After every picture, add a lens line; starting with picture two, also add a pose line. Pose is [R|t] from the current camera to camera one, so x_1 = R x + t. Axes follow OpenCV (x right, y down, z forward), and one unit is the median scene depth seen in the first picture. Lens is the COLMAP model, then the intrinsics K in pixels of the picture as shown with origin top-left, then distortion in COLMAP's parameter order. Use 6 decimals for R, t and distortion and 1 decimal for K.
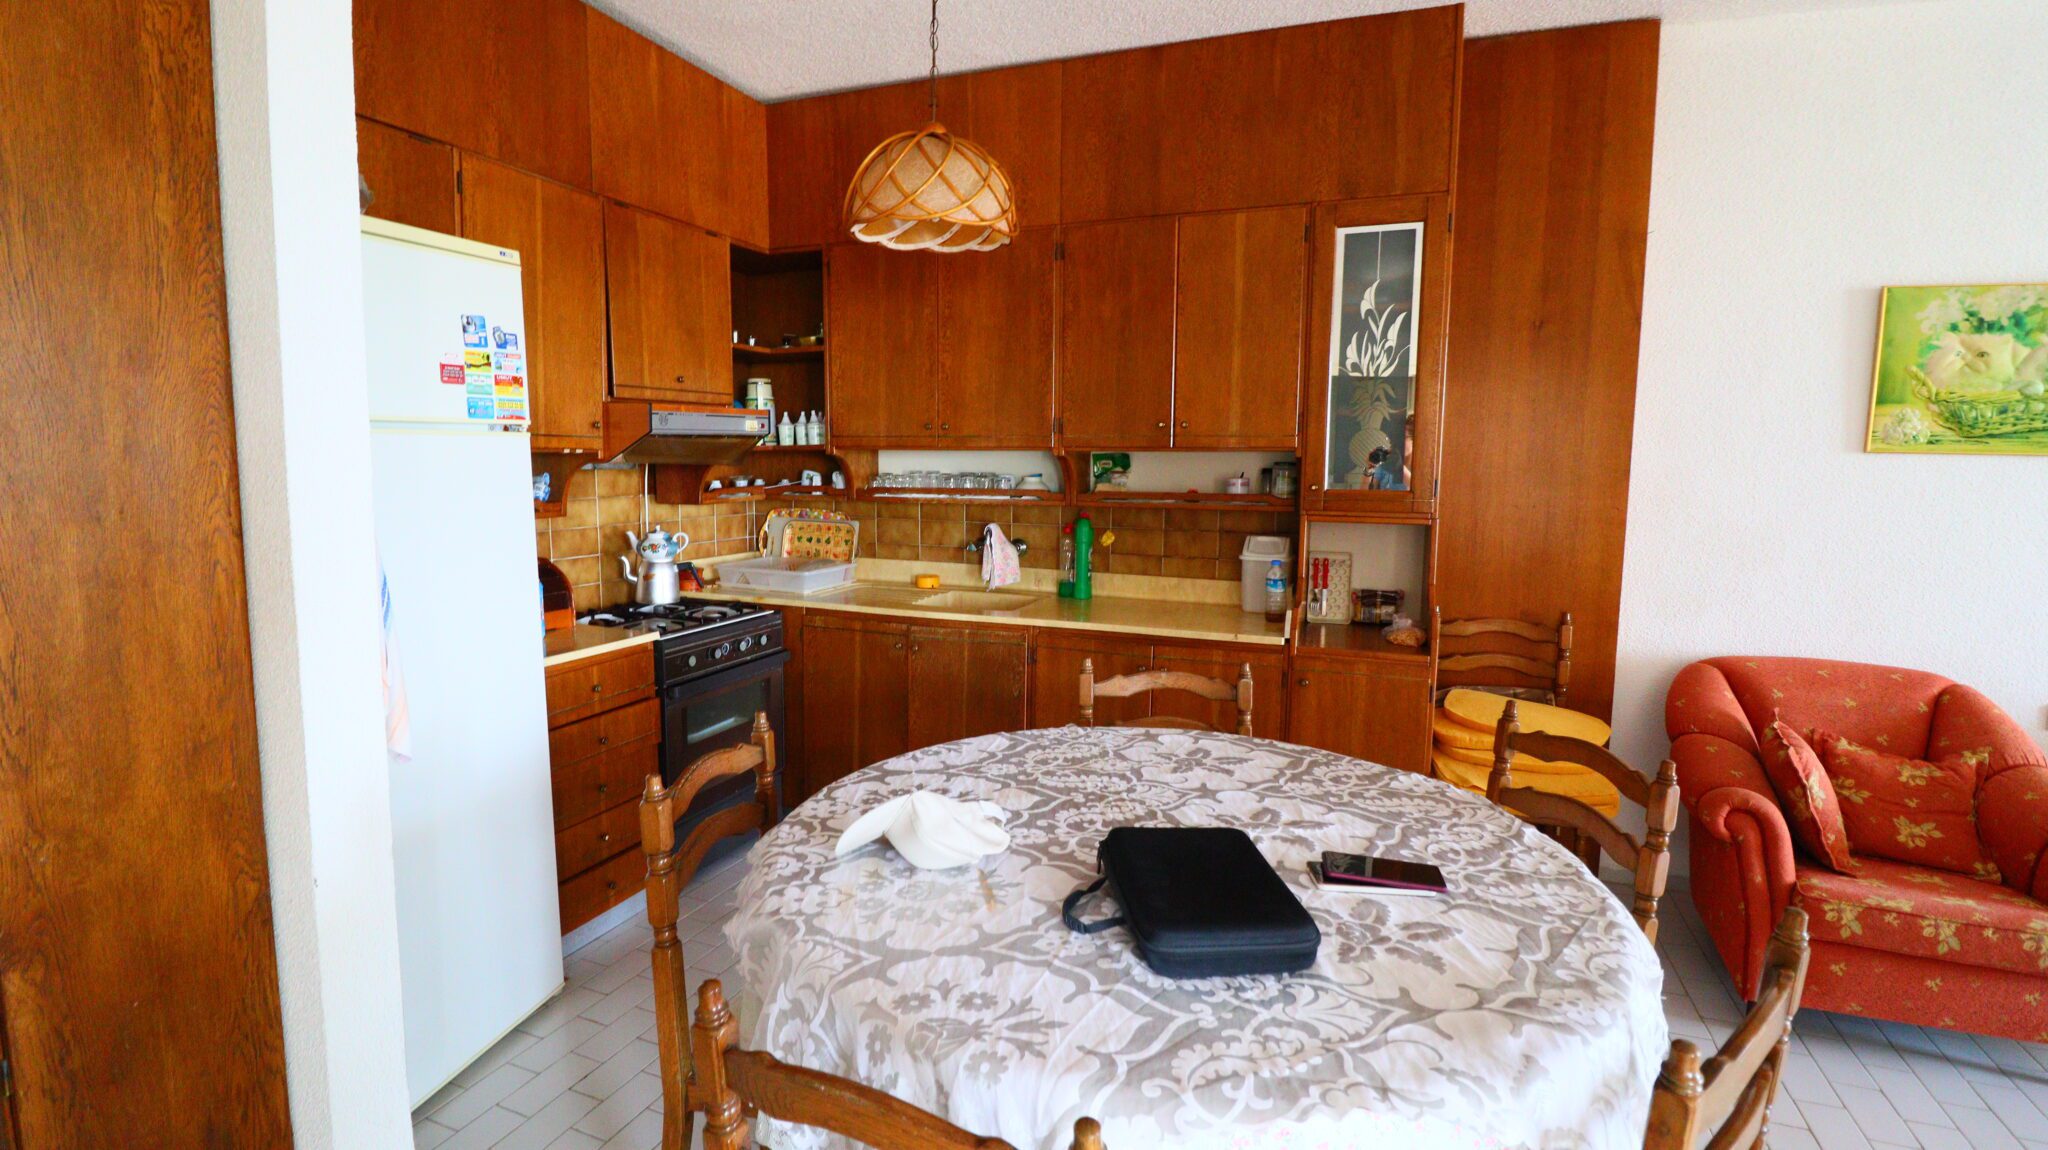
lens RADIAL K [[942.2, 0, 1013.9], [0, 942.2, 561.3], [0, 0, 1]] dist [-0.002722, -0.013233]
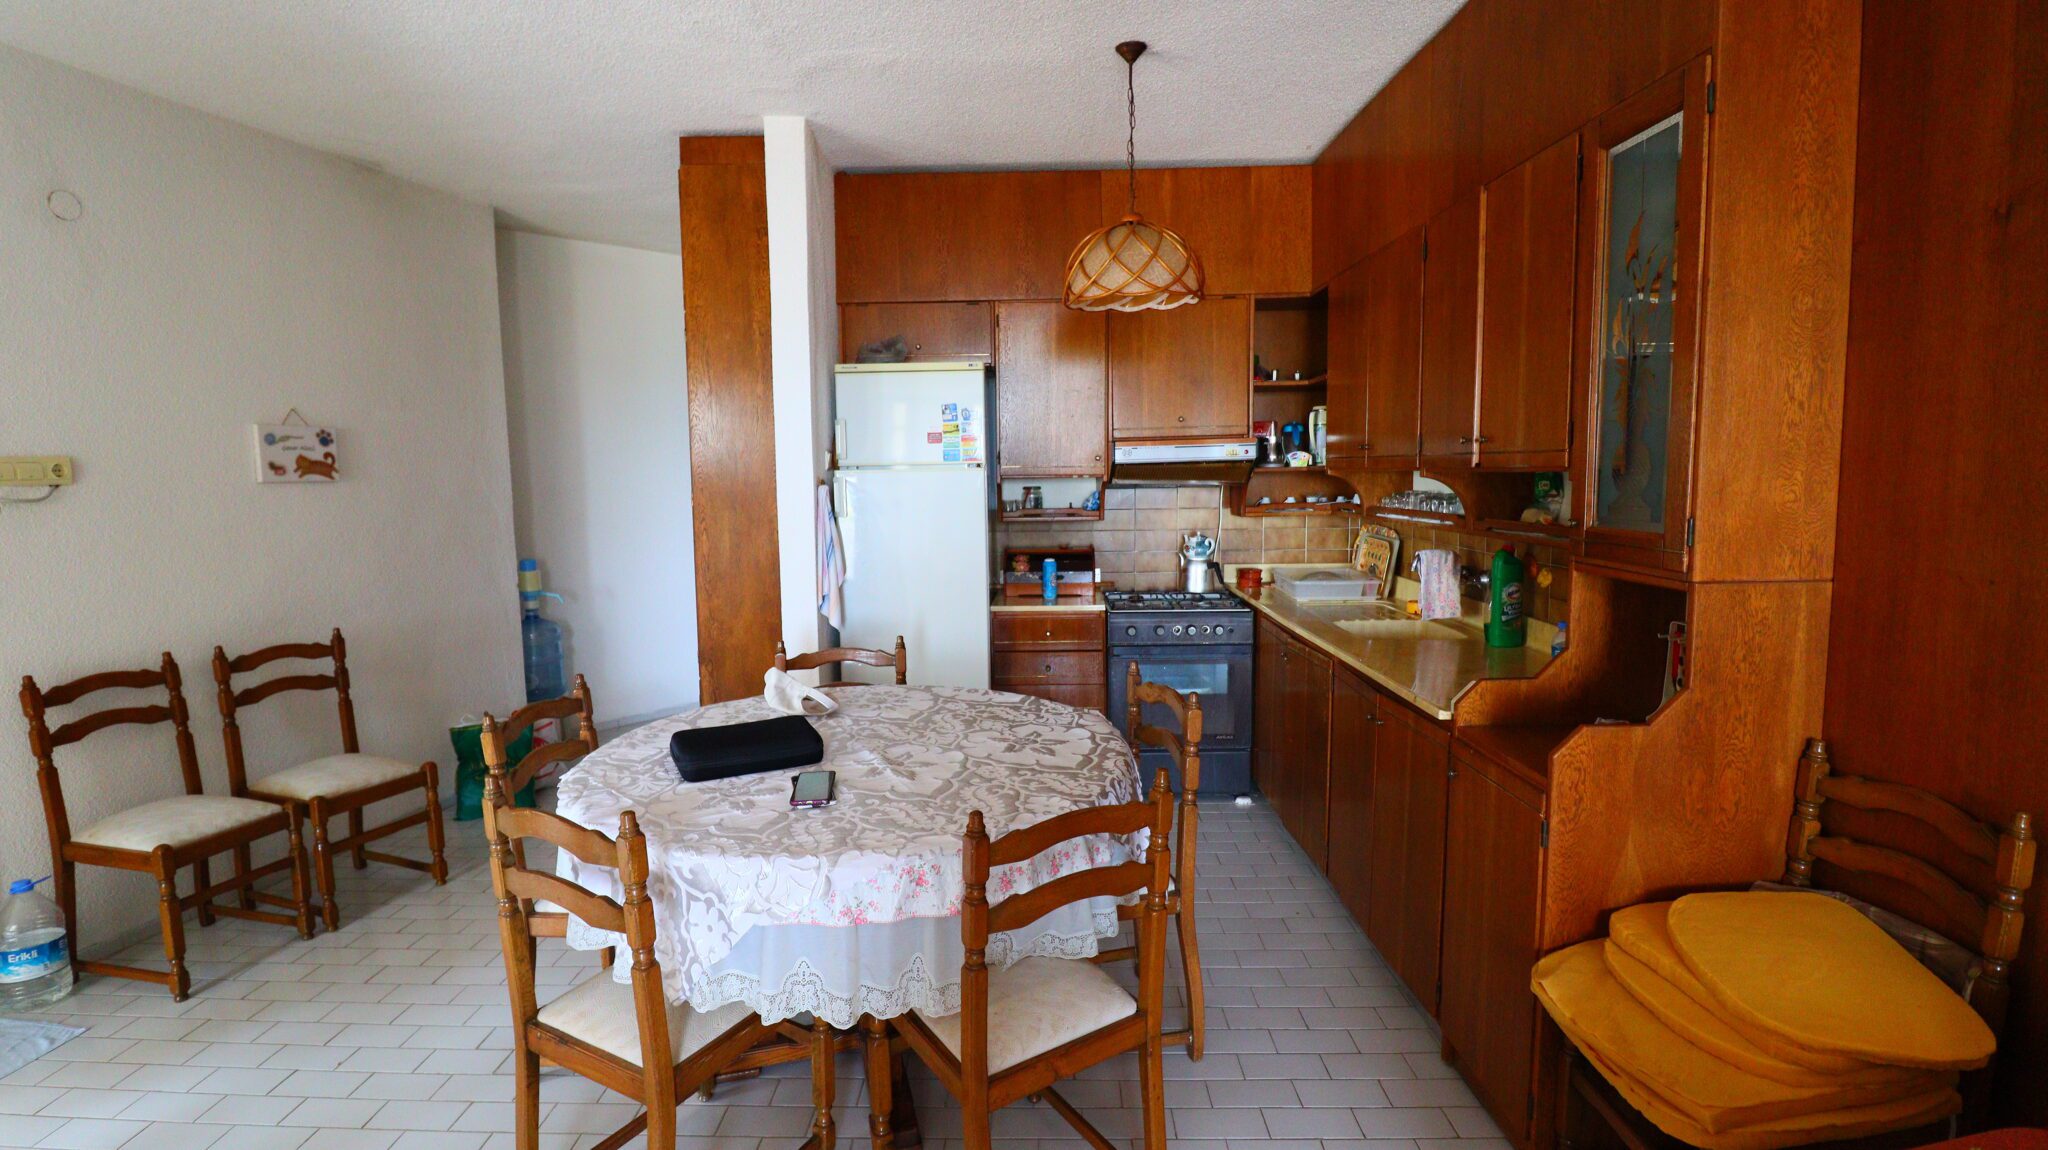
lens RADIAL K [[942.2, 0, 1013.9], [0, 942.2, 561.3], [0, 0, 1]] dist [-0.002722, -0.013233]
pose [[0.350751, 0.080828, -0.932974, 0.941940], [-0.088022, 0.994703, 0.053084, -0.056297], [0.932323, 0.063503, 0.356008, 0.400746]]
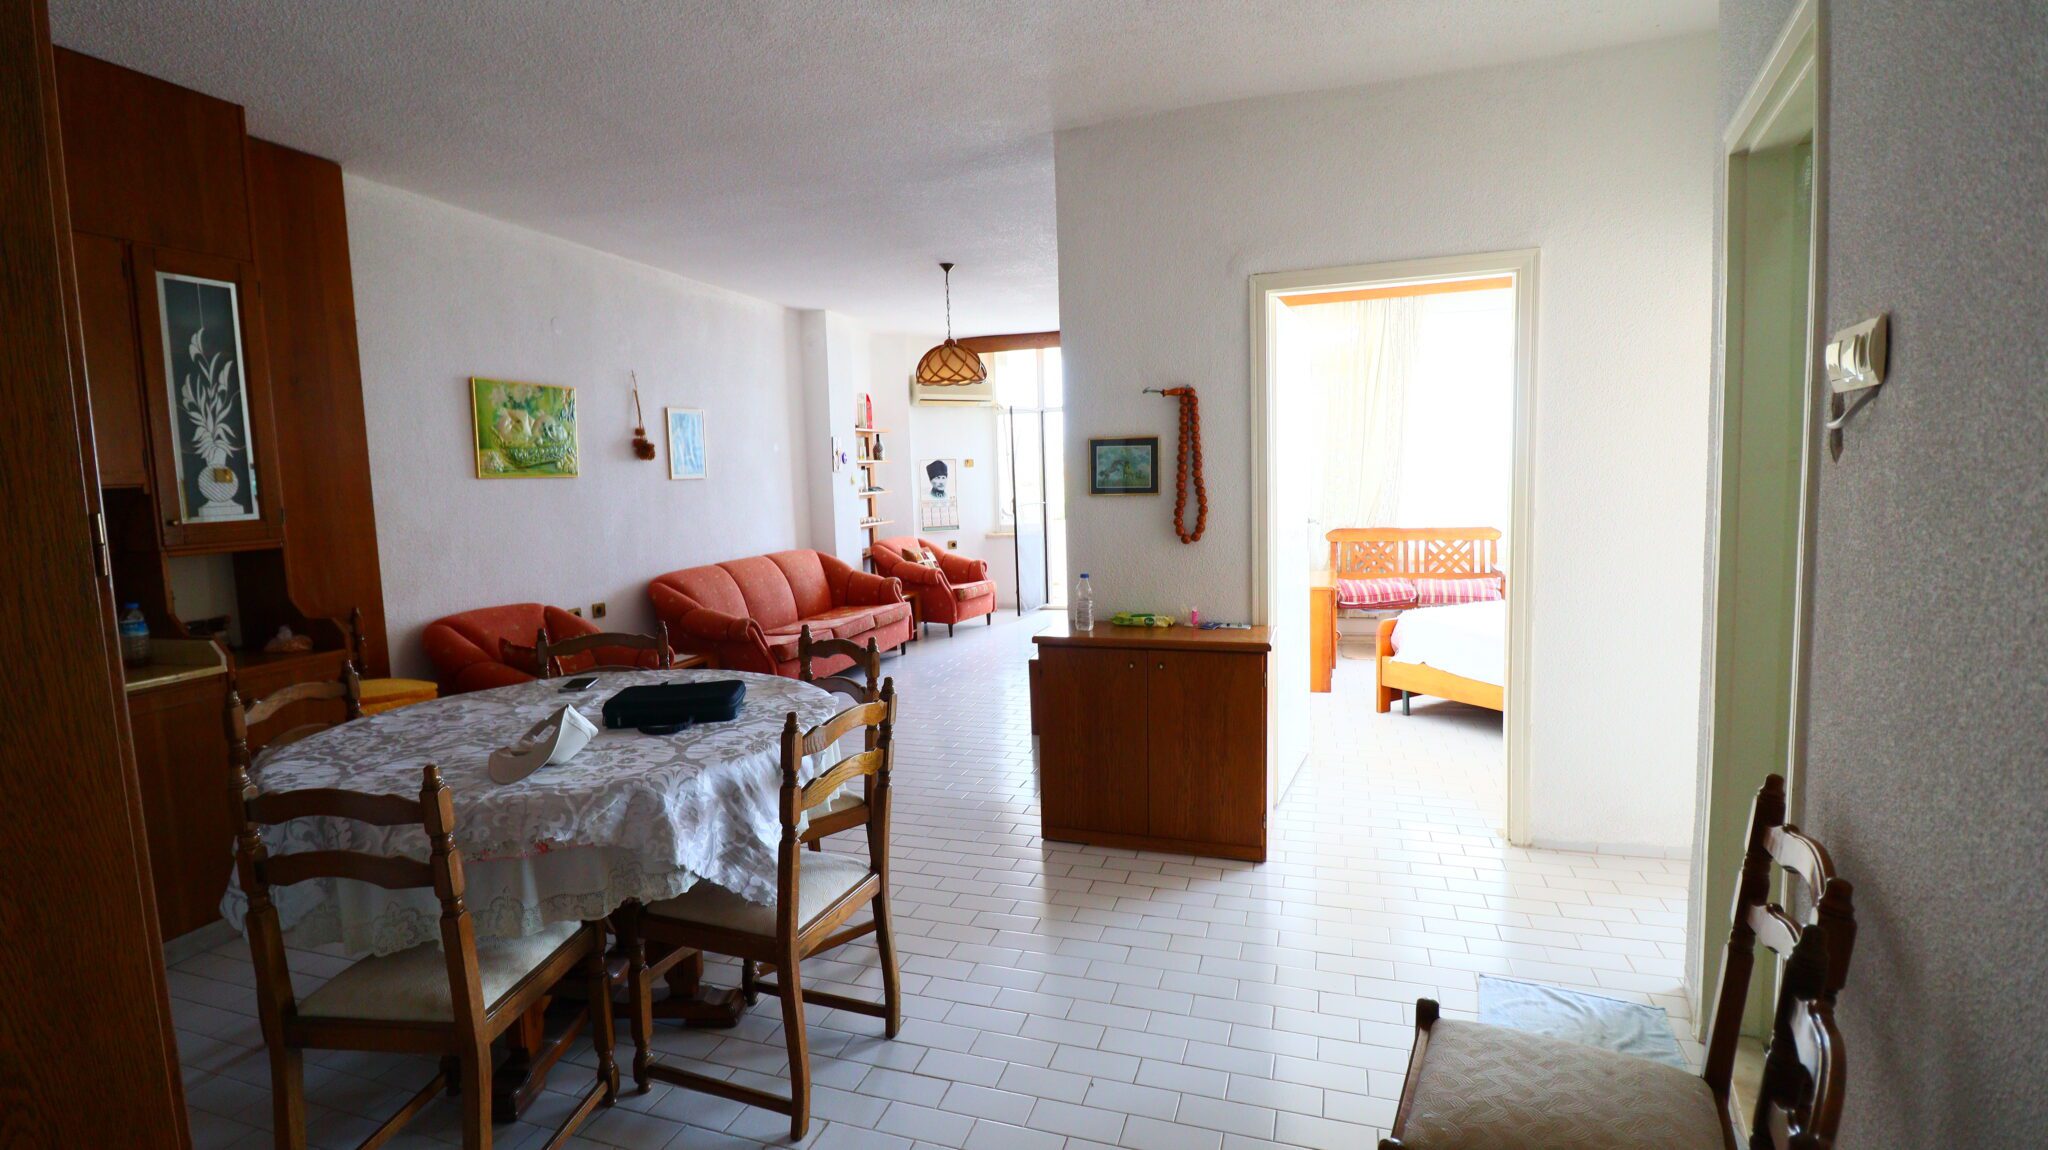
lens RADIAL K [[942.2, 0, 1013.9], [0, 942.2, 561.3], [0, 0, 1]] dist [-0.002722, -0.013233]
pose [[-0.055863, -0.099977, 0.993420, -0.820378], [0.144467, 0.983694, 0.107122, -0.016617], [-0.987932, 0.149500, -0.040509, 0.177299]]
